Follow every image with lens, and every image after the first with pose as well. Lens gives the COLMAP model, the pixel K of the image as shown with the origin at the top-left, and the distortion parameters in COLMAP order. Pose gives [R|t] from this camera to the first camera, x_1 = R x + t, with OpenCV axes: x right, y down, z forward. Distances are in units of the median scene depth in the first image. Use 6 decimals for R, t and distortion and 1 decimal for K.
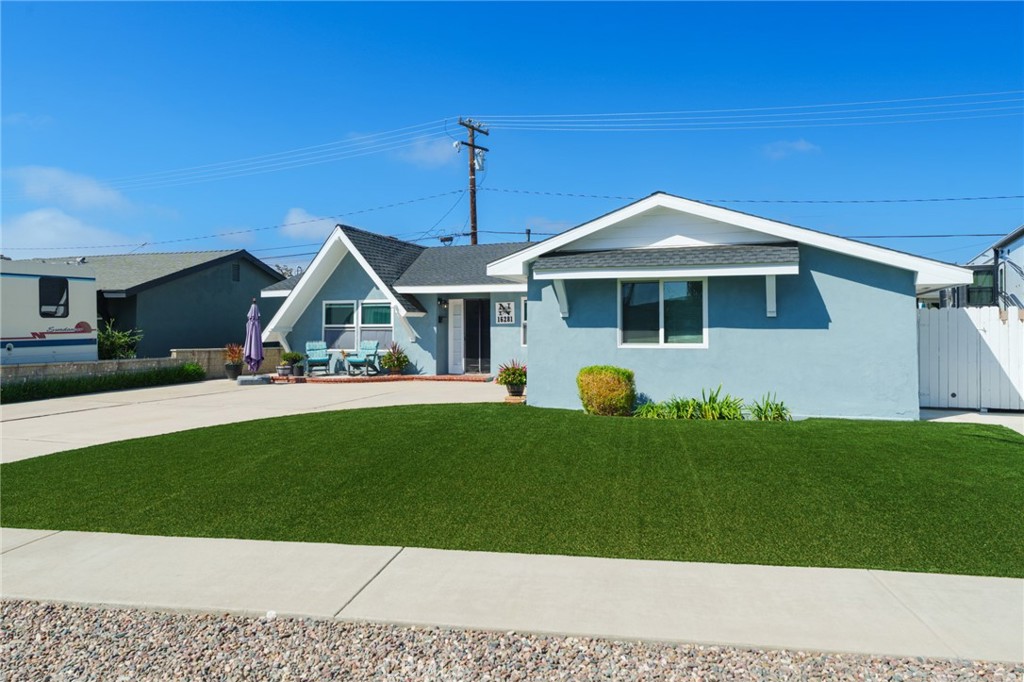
lens RADIAL K [[710.1, 0, 510.2], [0, 710.1, 317.4], [0, 0, 1]] dist [0.008356, 0.001410]
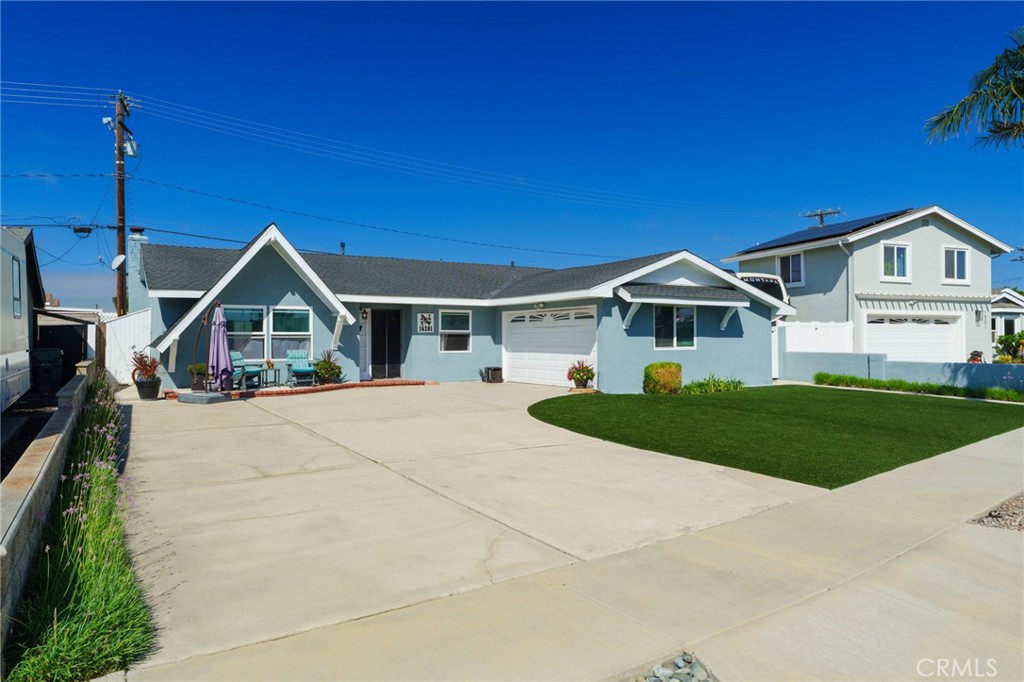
lens RADIAL K [[670.3, 0, 513.6], [0, 670.3, 337.1], [0, 0, 1]] dist [-0.009177, -0.005380]
pose [[0.647012, 0.002758, 0.762475, -0.775747], [-0.013824, 0.999872, 0.008114, 0.005812], [-0.762354, -0.015791, 0.646967, 0.223885]]
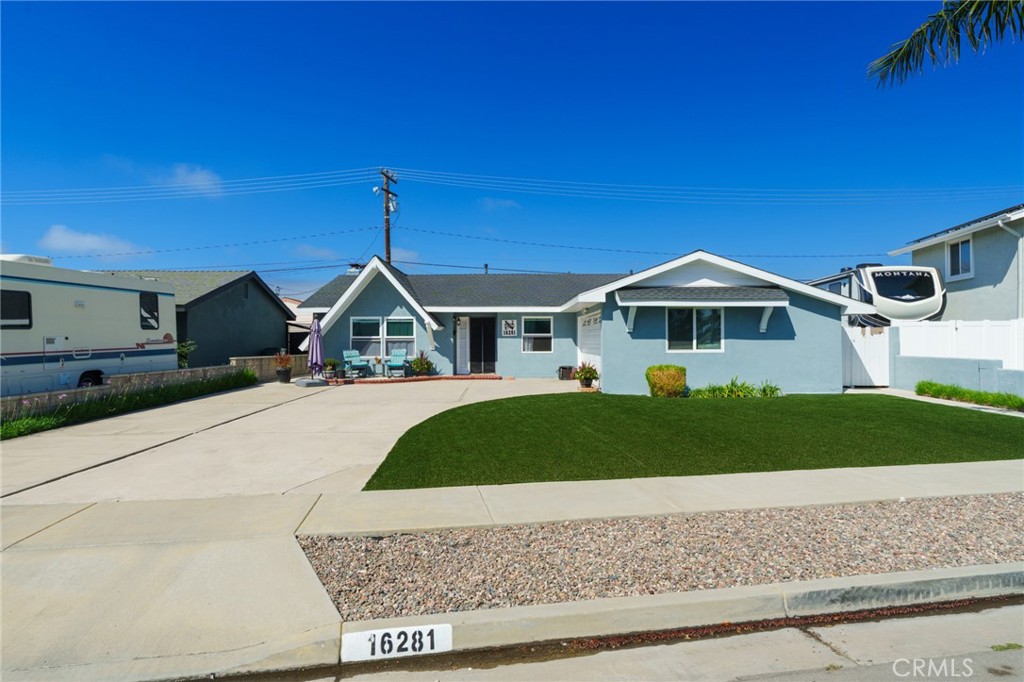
lens RADIAL K [[561.6, 0, 512.2], [0, 561.6, 343.8], [0, 0, 1]] dist [0.003338, -0.001067]
pose [[0.940404, -0.002723, 0.340047, -0.388499], [-0.005446, 0.999719, 0.023066, -0.000821], [-0.340015, -0.023543, 0.940125, 0.000846]]
